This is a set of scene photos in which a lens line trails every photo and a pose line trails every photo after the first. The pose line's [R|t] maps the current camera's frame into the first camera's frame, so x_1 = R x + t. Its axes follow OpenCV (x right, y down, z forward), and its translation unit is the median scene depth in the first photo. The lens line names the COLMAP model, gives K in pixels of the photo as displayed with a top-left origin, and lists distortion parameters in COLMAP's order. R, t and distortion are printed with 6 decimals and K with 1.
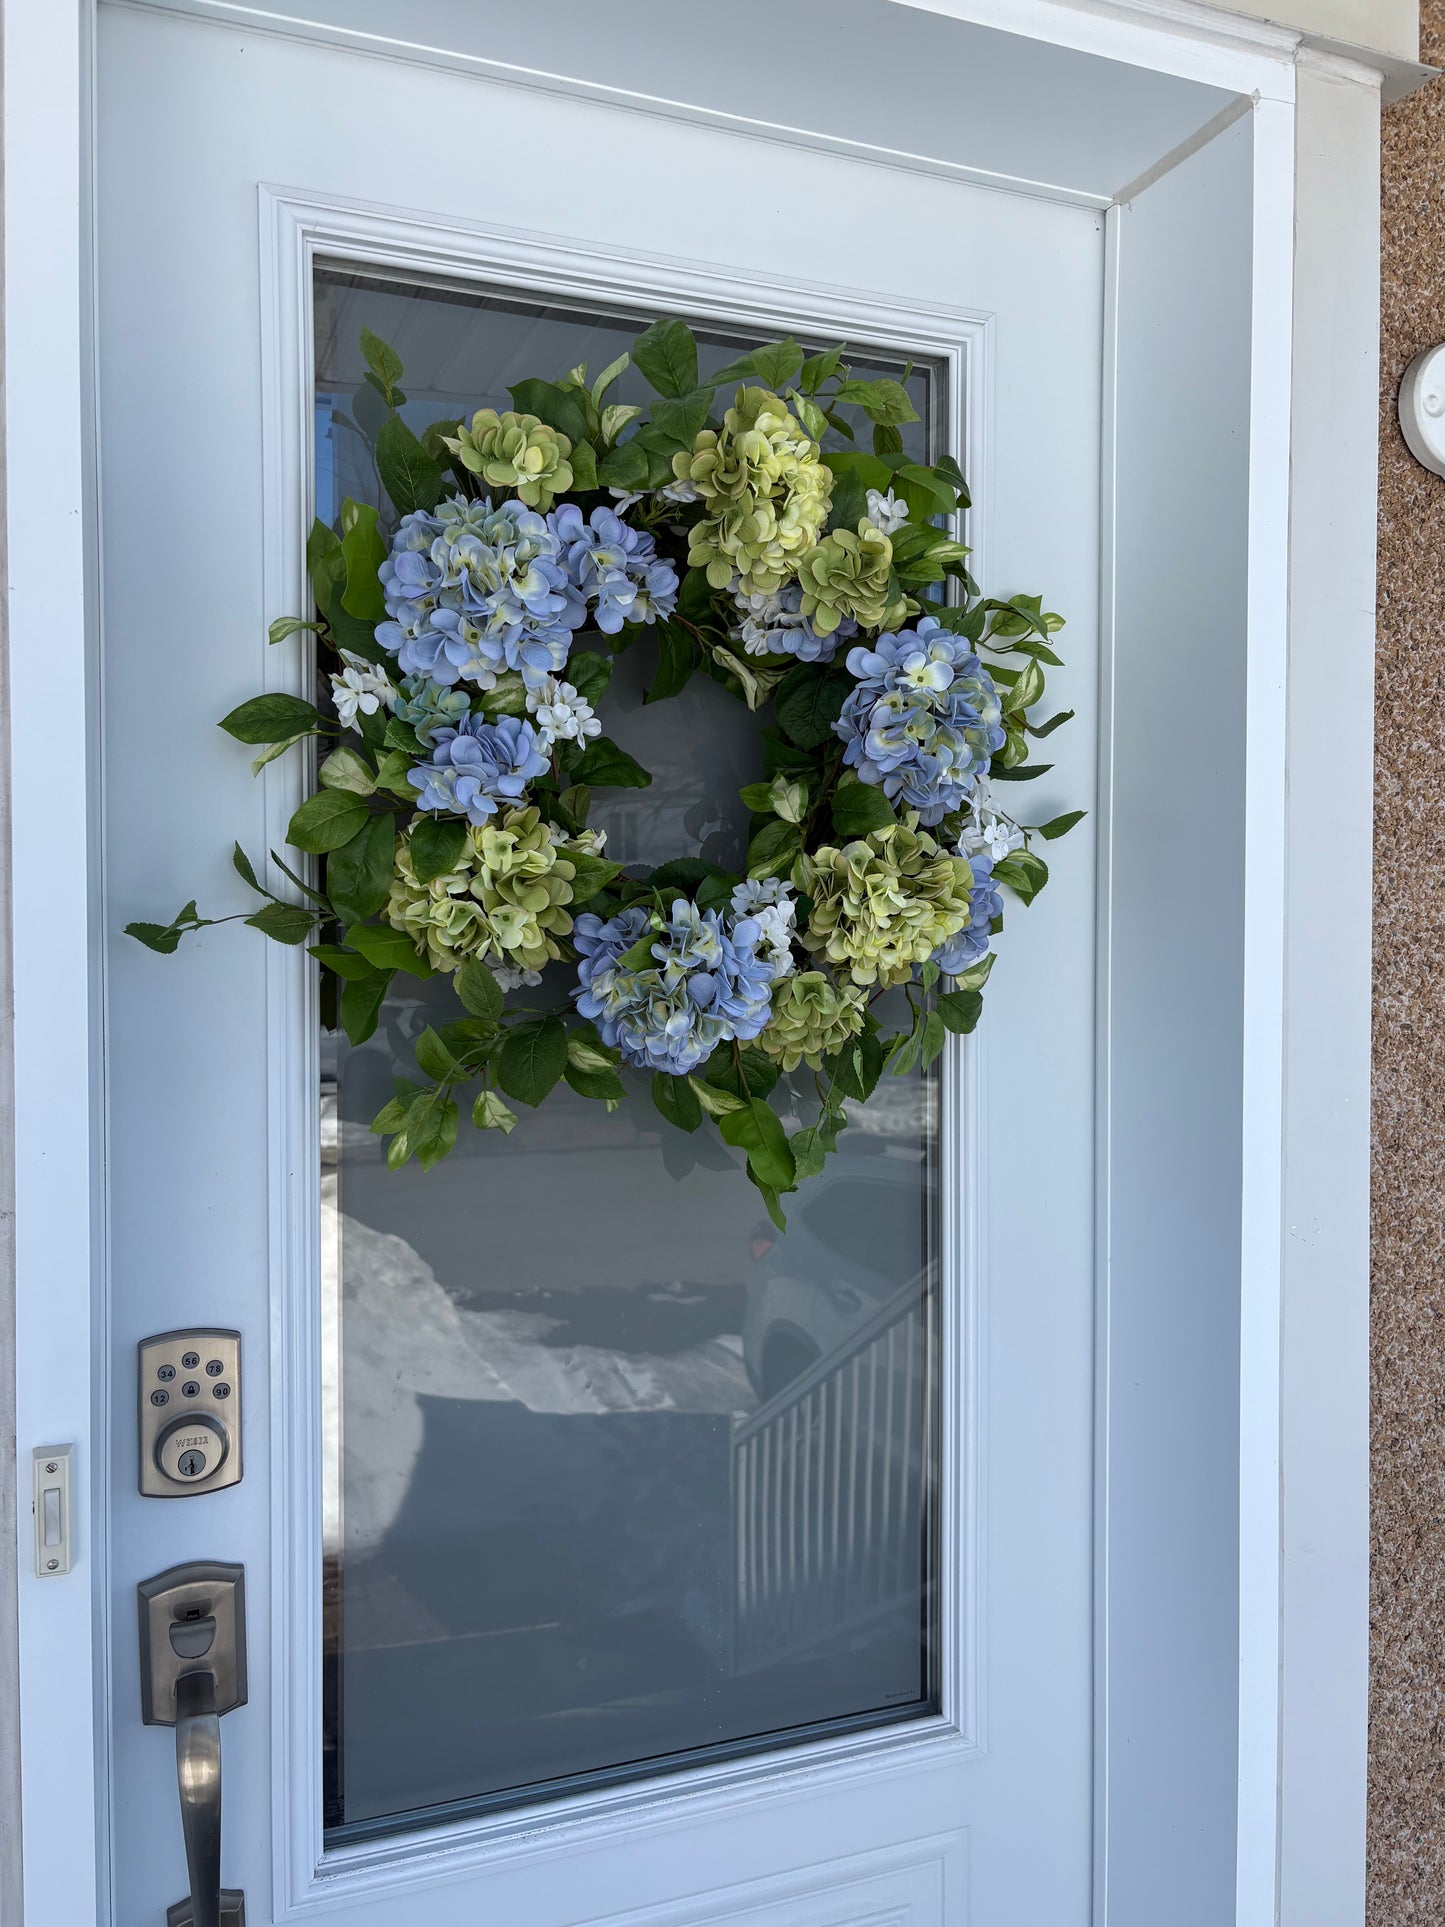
lens RADIAL K [[1437.0, 0, 720.0], [0, 1437.0, 965.6], [0, 0, 1]] dist [0.048210, -0.044921]
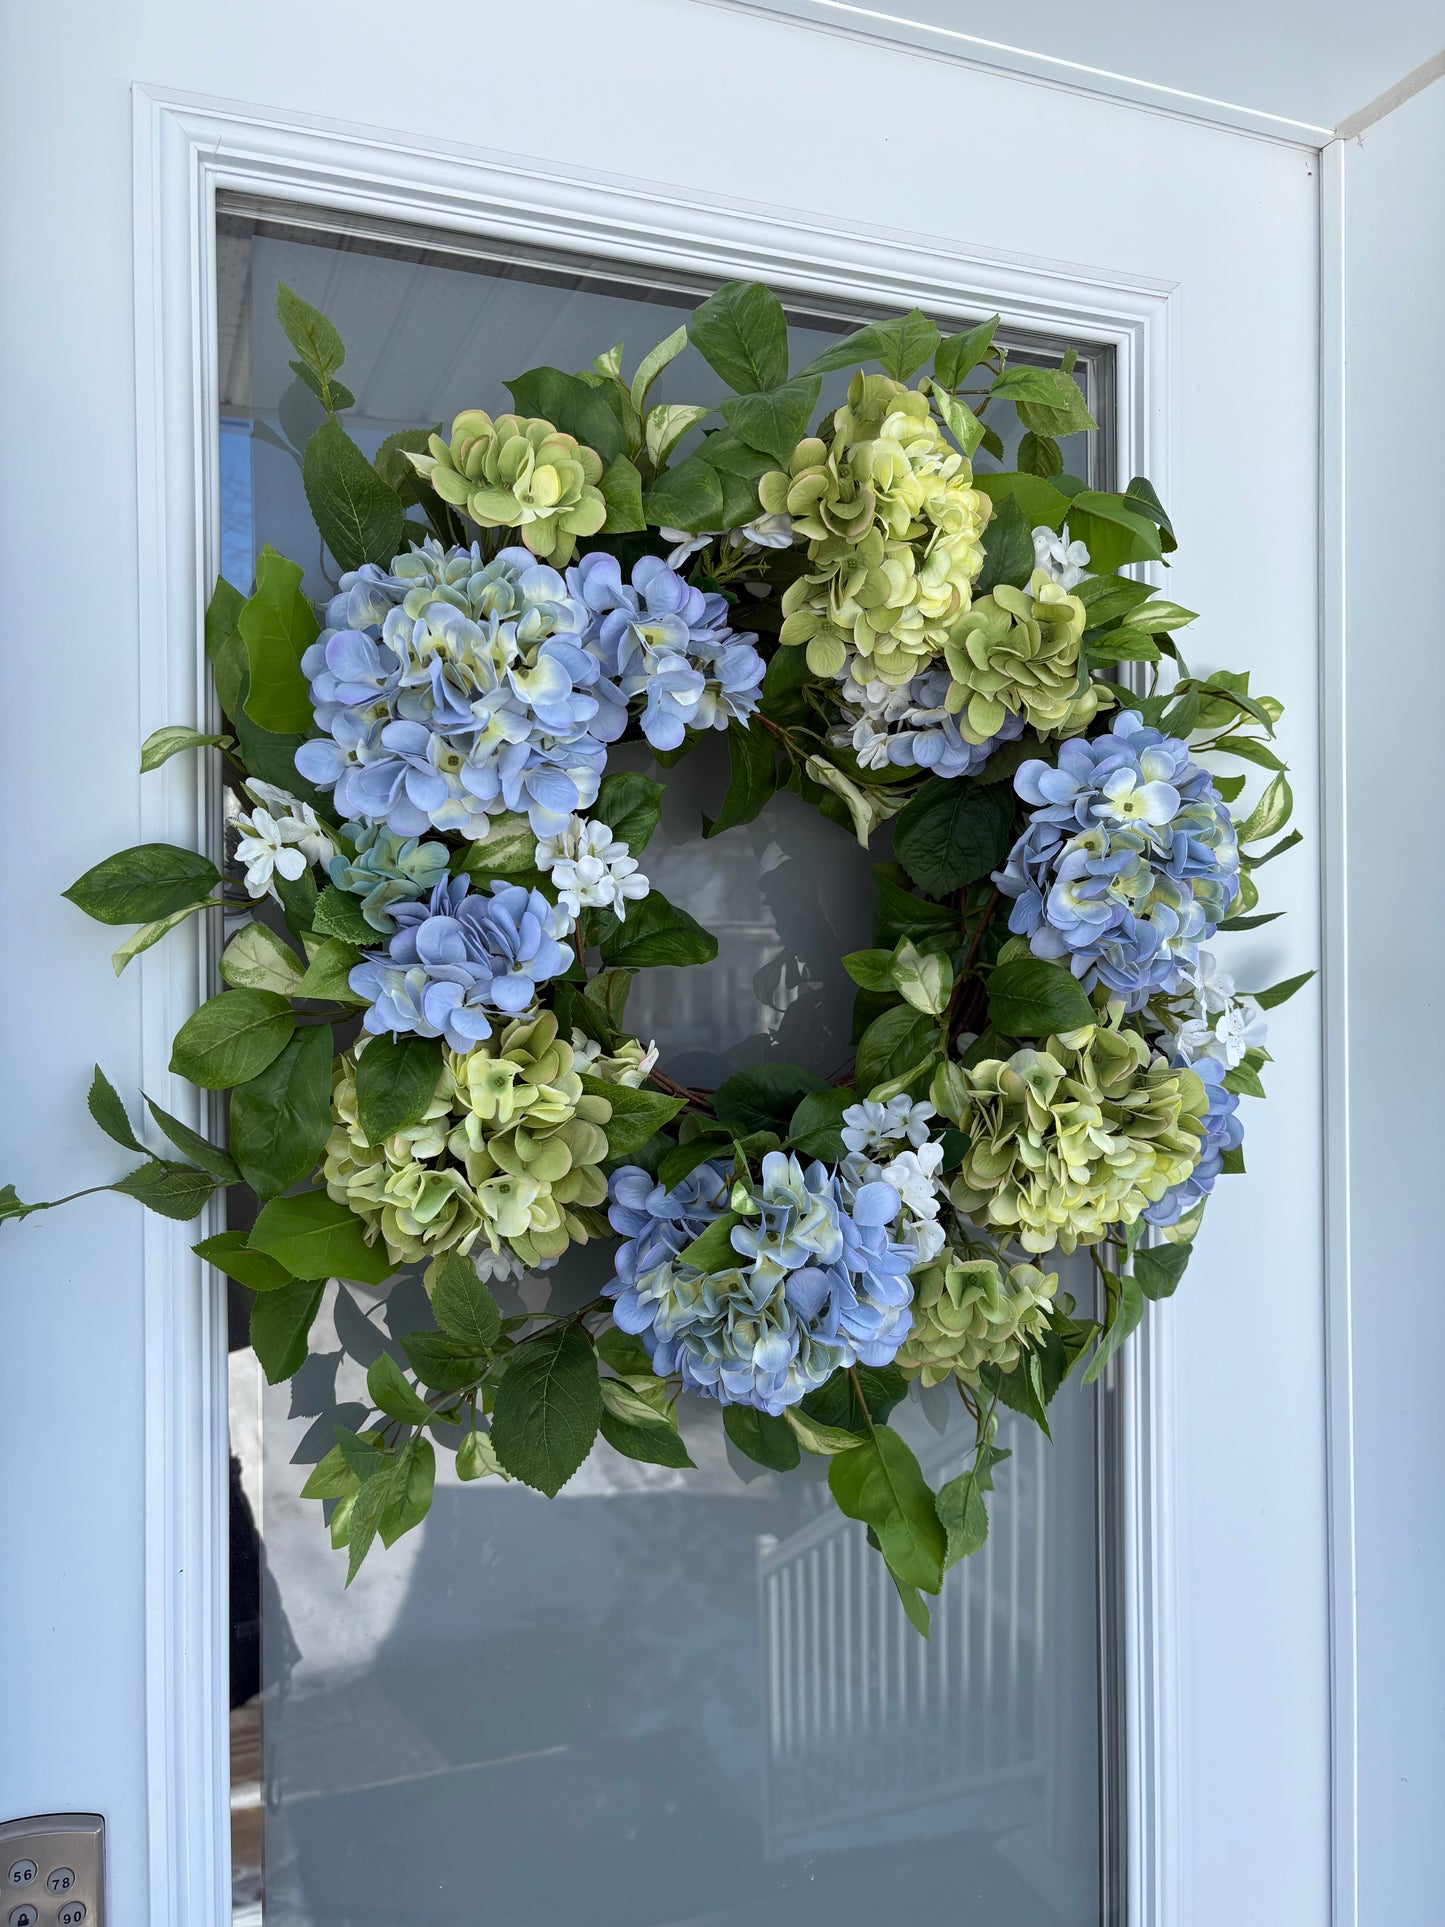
lens RADIAL K [[1488.4, 0, 722.5], [0, 1488.4, 973.9], [0, 0, 1]] dist [0.025082, -0.012159]
pose [[0.999945, -0.009511, -0.004477, -0.046098], [0.009352, 0.999366, -0.034349, -0.101431], [0.004801, 0.034306, 0.999400, 0.319879]]
